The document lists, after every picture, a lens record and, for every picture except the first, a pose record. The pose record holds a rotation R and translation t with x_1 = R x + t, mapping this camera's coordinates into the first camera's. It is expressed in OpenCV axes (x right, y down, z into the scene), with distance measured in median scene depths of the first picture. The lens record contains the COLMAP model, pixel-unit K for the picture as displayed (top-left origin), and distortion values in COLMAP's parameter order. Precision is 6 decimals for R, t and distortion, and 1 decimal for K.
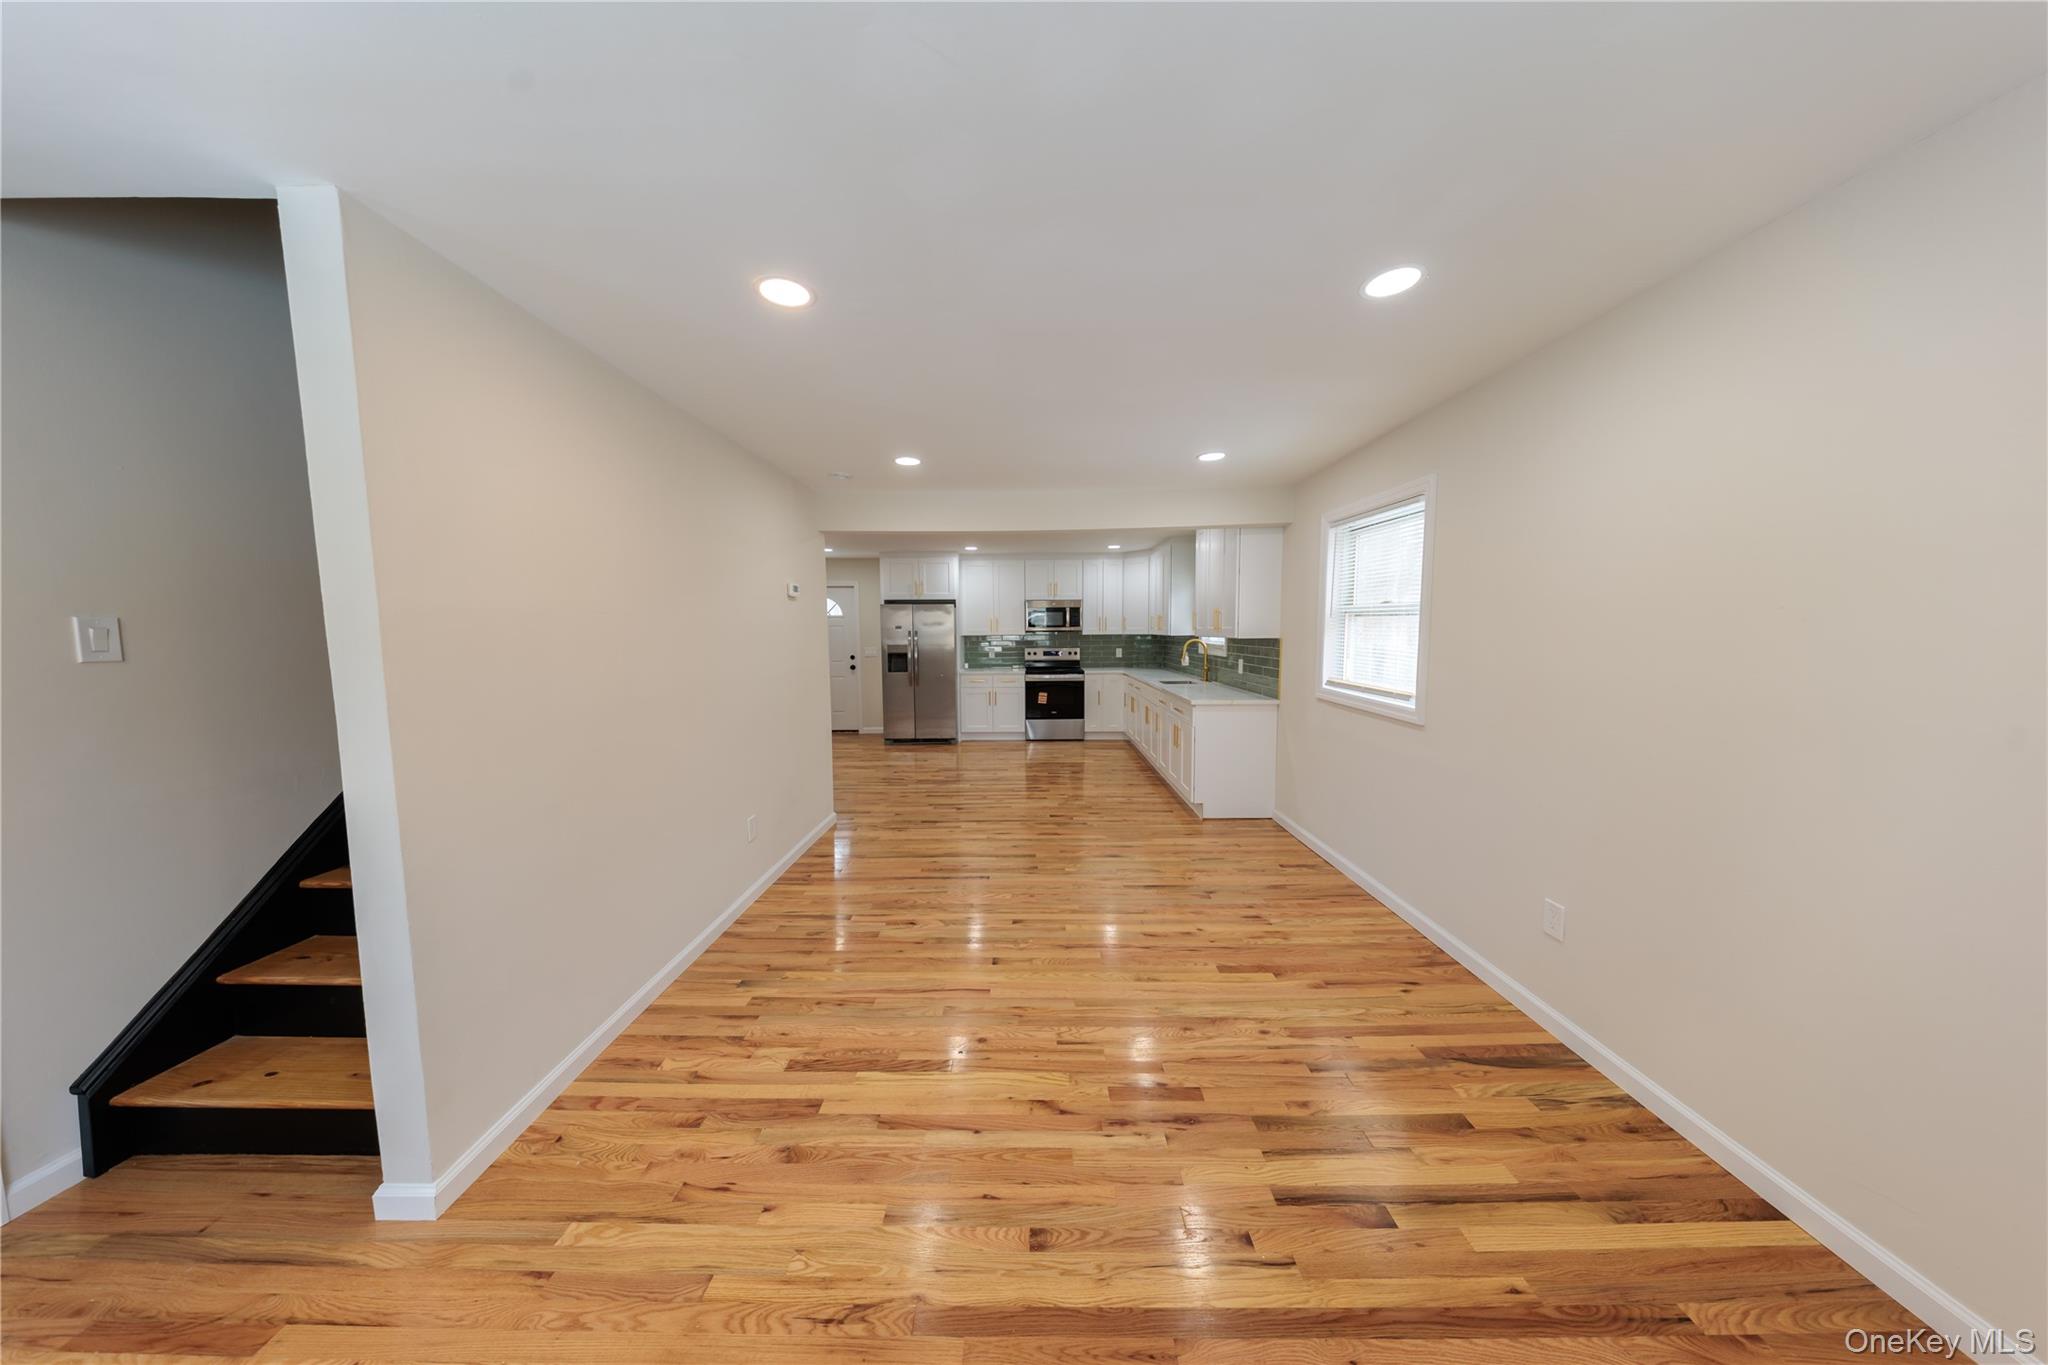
lens RADIAL K [[620.0, 0, 1009.8], [0, 620.0, 683.2], [0, 0, 1]] dist [0.004327, -0.000480]
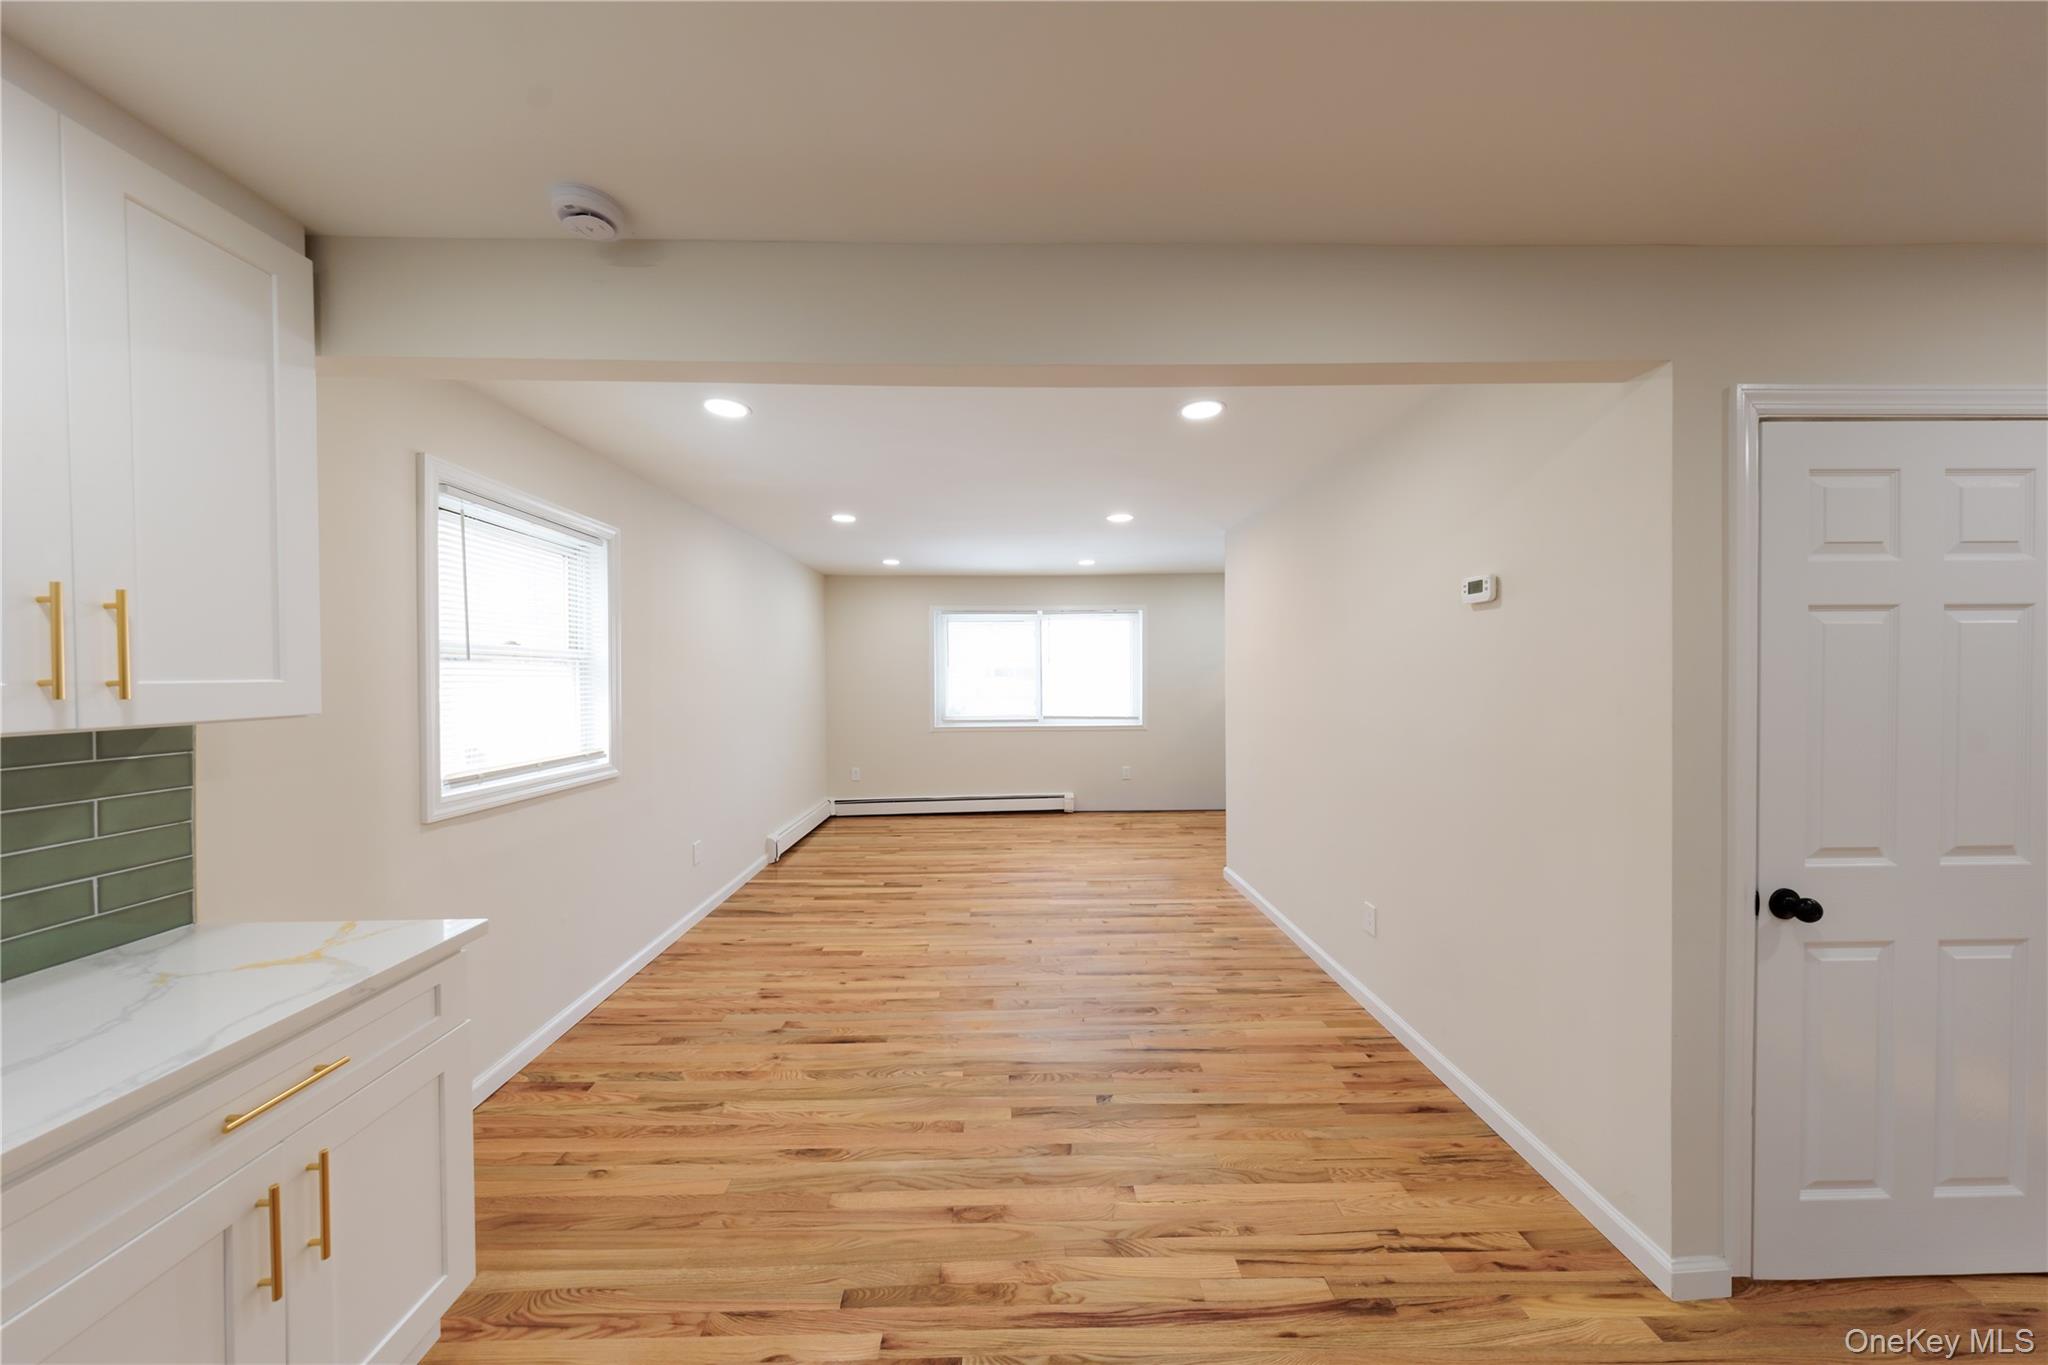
lens RADIAL K [[630.0, 0, 1000.2], [0, 630.0, 684.9], [0, 0, 1]] dist [0.000712, -0.000520]
pose [[-0.999602, 0.015621, -0.023510, 0.066054], [0.013036, 0.994244, 0.106340, -0.148506], [0.025036, 0.105991, -0.994052, 1.690212]]
